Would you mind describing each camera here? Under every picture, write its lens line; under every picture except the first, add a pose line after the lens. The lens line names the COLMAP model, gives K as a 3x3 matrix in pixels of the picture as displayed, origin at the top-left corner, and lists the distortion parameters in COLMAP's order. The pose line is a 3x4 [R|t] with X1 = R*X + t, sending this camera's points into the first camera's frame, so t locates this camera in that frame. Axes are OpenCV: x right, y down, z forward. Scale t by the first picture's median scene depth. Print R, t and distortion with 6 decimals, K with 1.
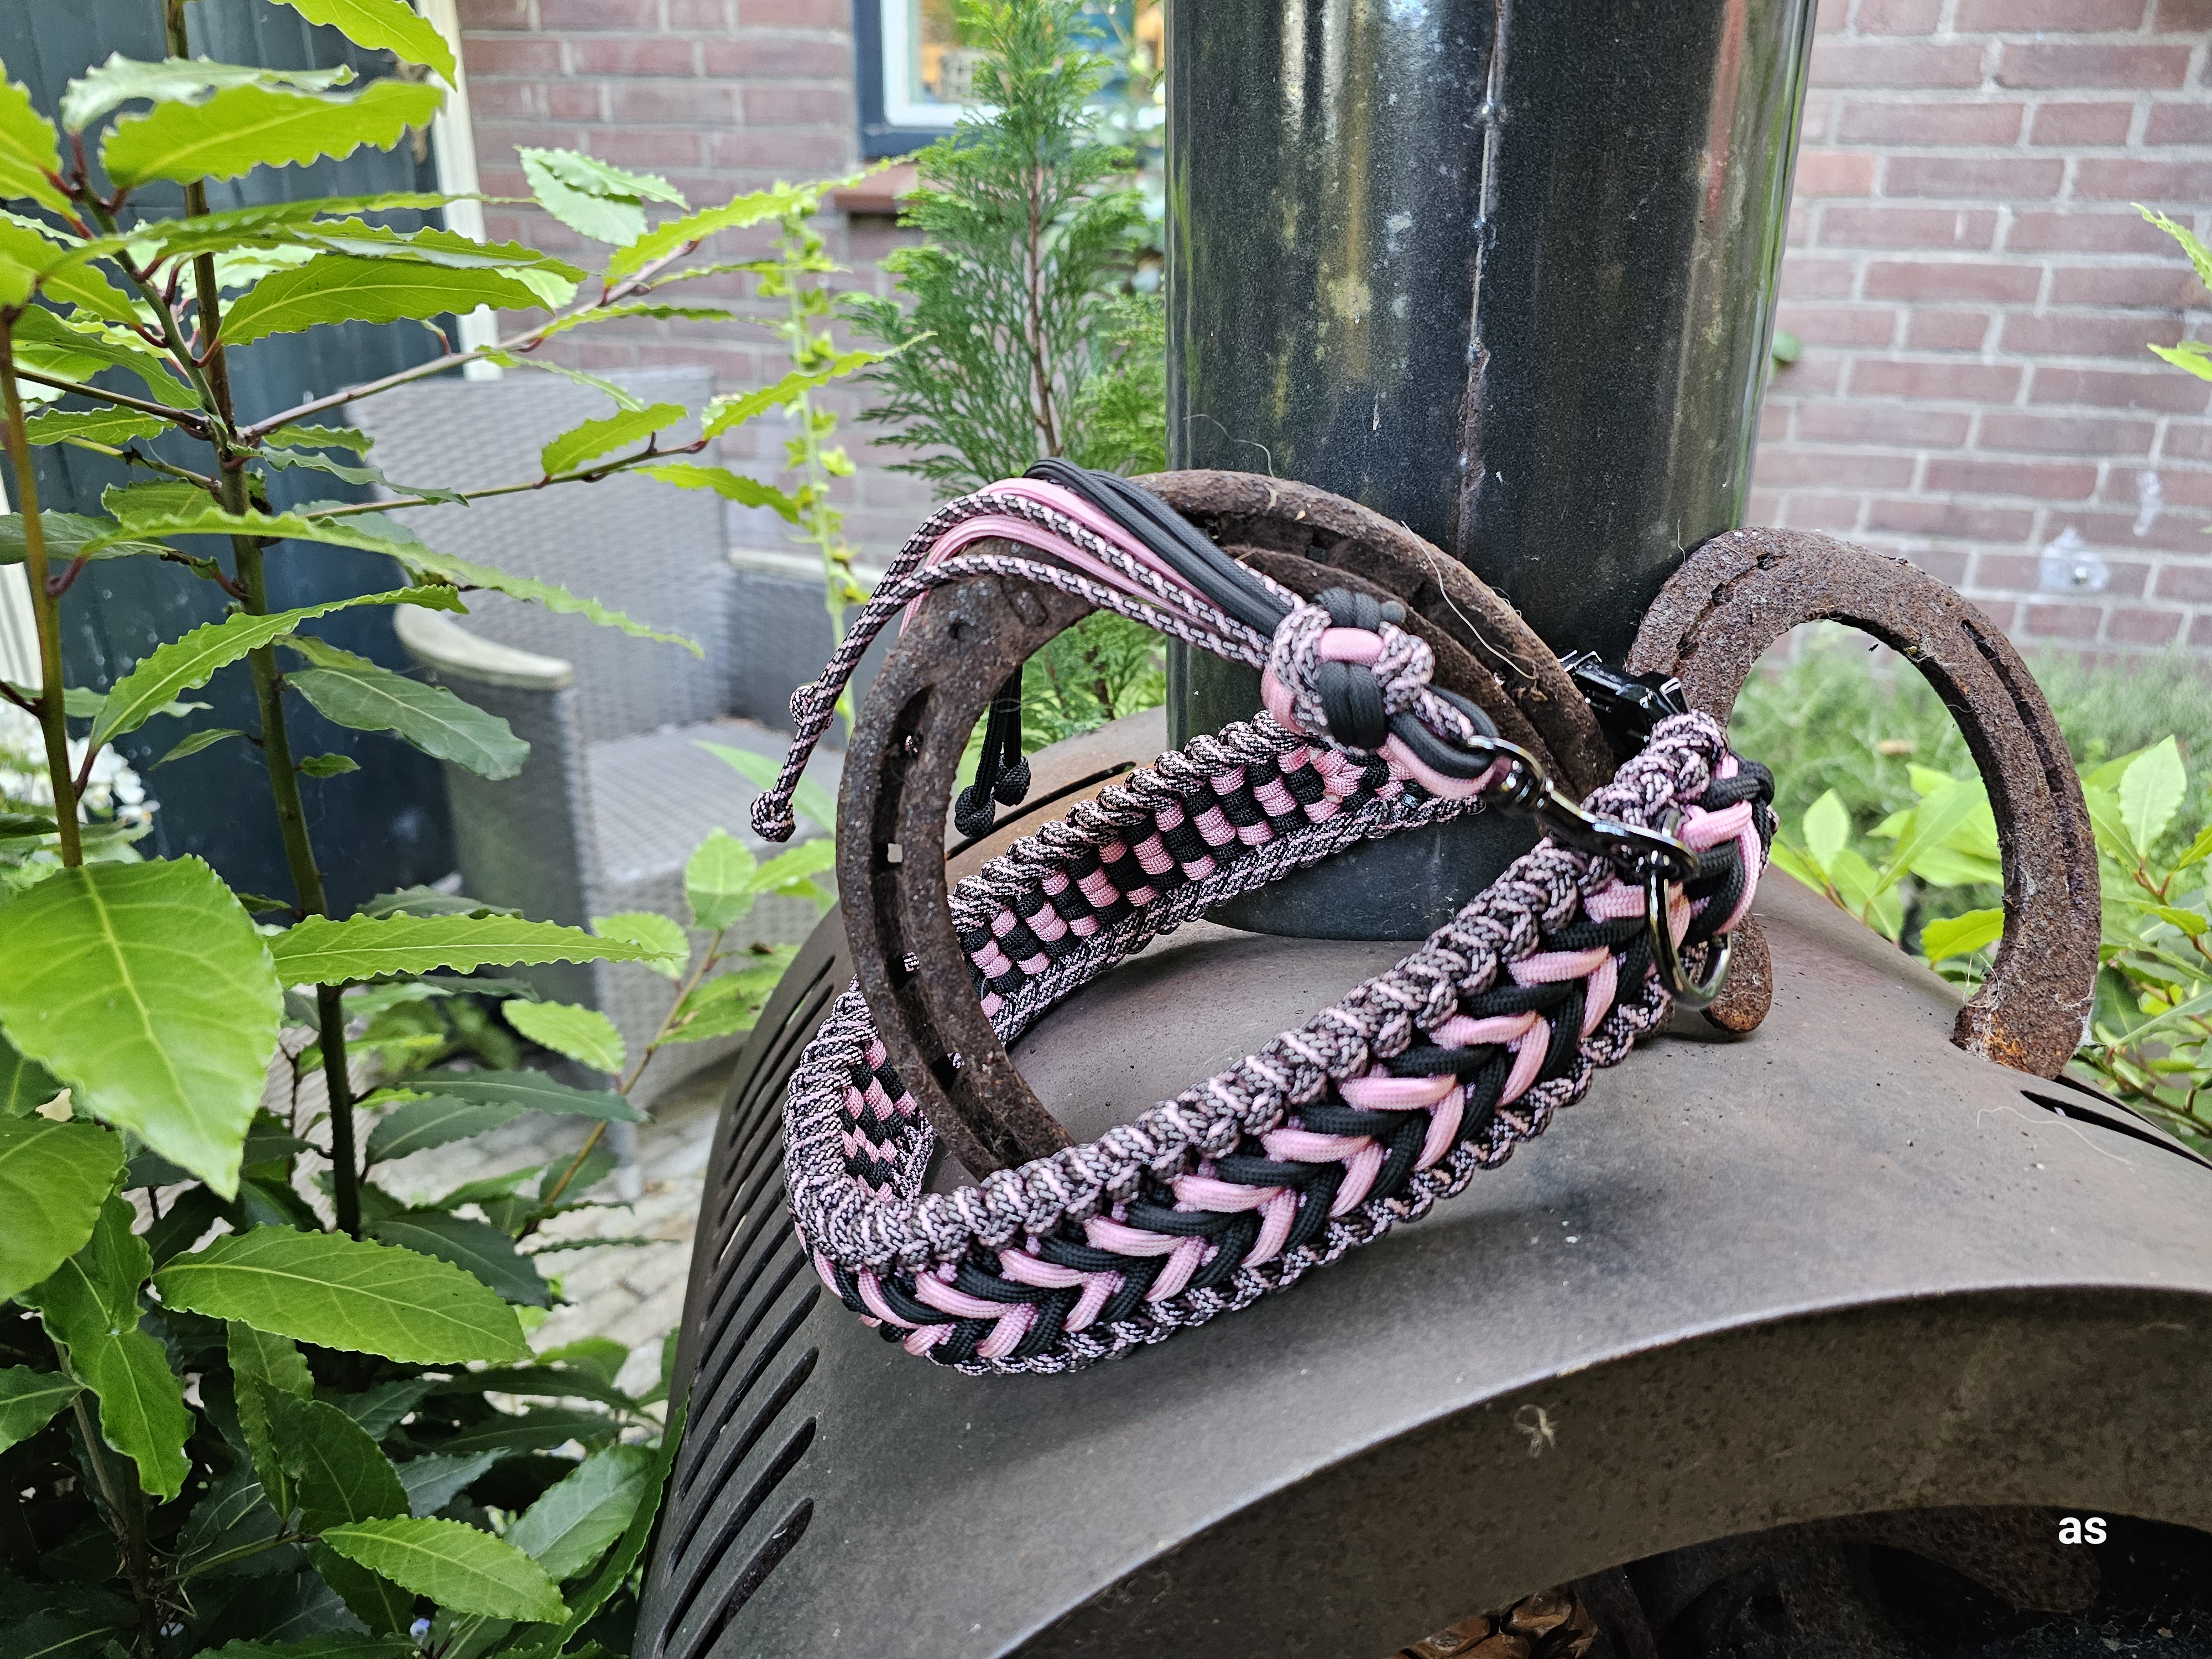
lens RADIAL K [[1447.9, 0, 920.1], [0, 1447.9, 821.6], [0, 0, 1]] dist [0.067510, -0.046494]
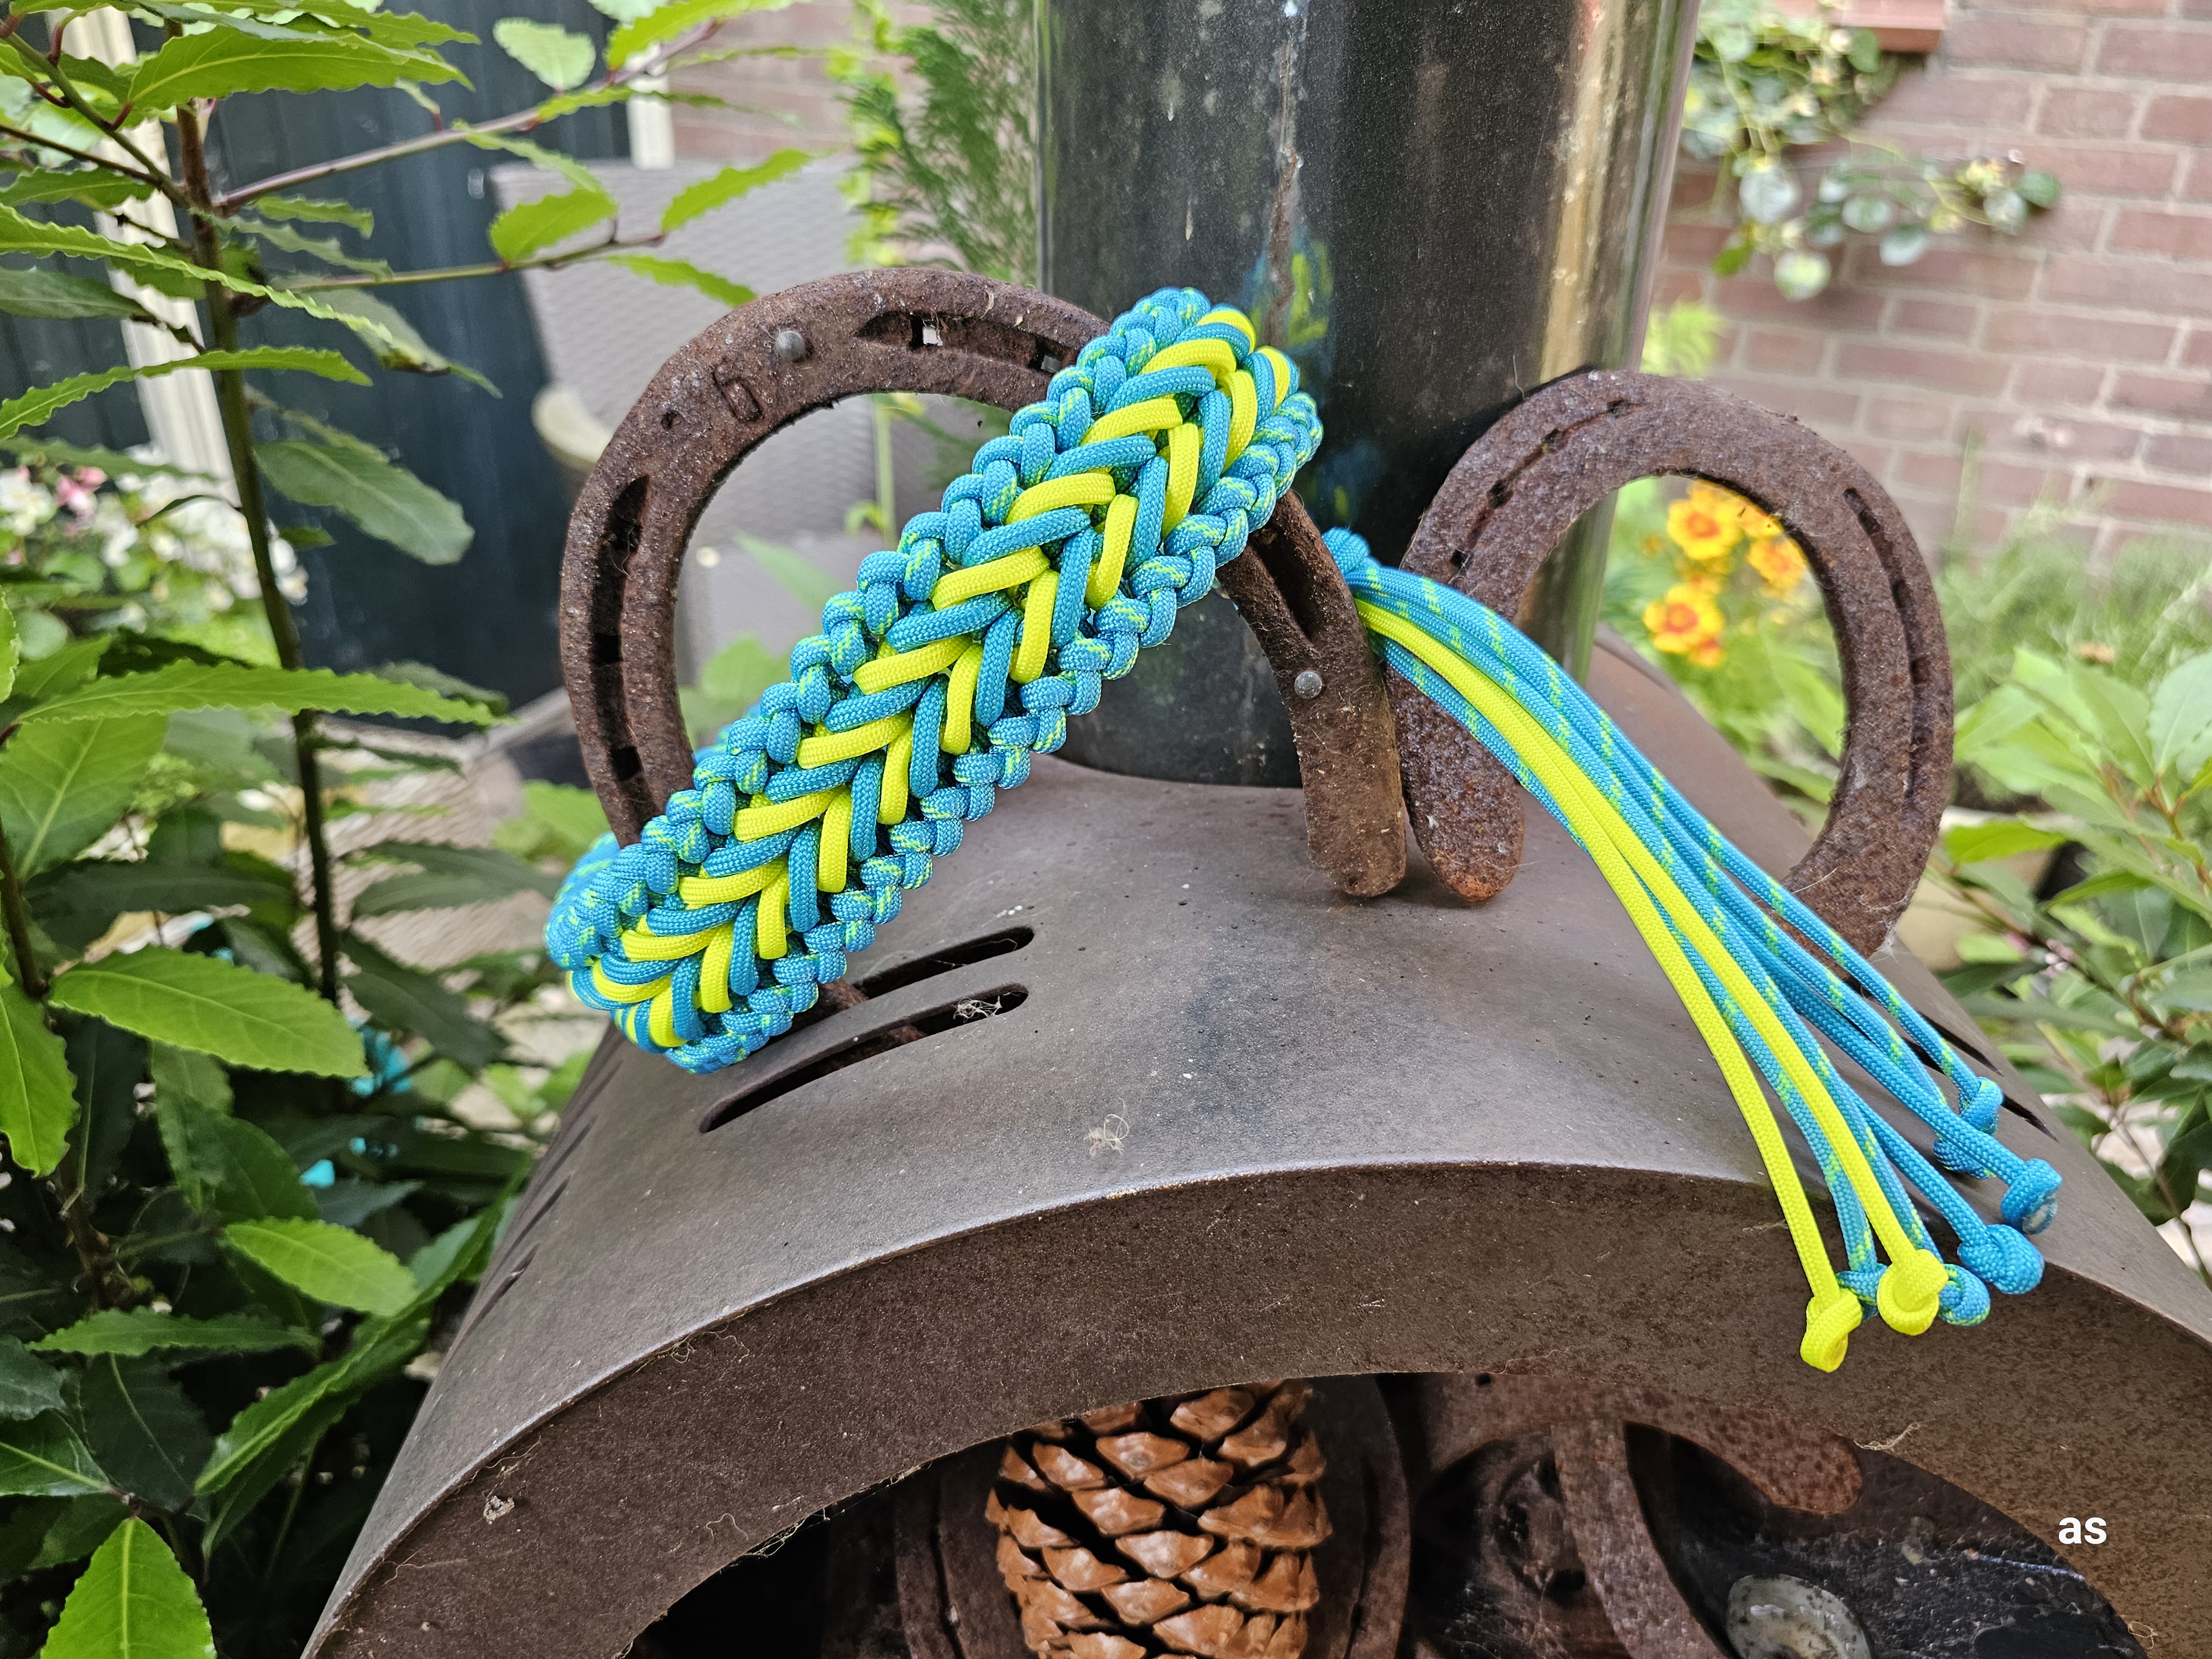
lens RADIAL K [[1476.8, 0, 1106.0], [0, 1476.8, 829.5], [0, 0, 1]] dist [0.011019, -0.006417]
pose [[0.988740, 0.090670, -0.119051, 0.385482], [-0.077165, 0.990534, 0.113529, 0.005134], [0.128218, -0.103064, 0.986376, 0.013116]]
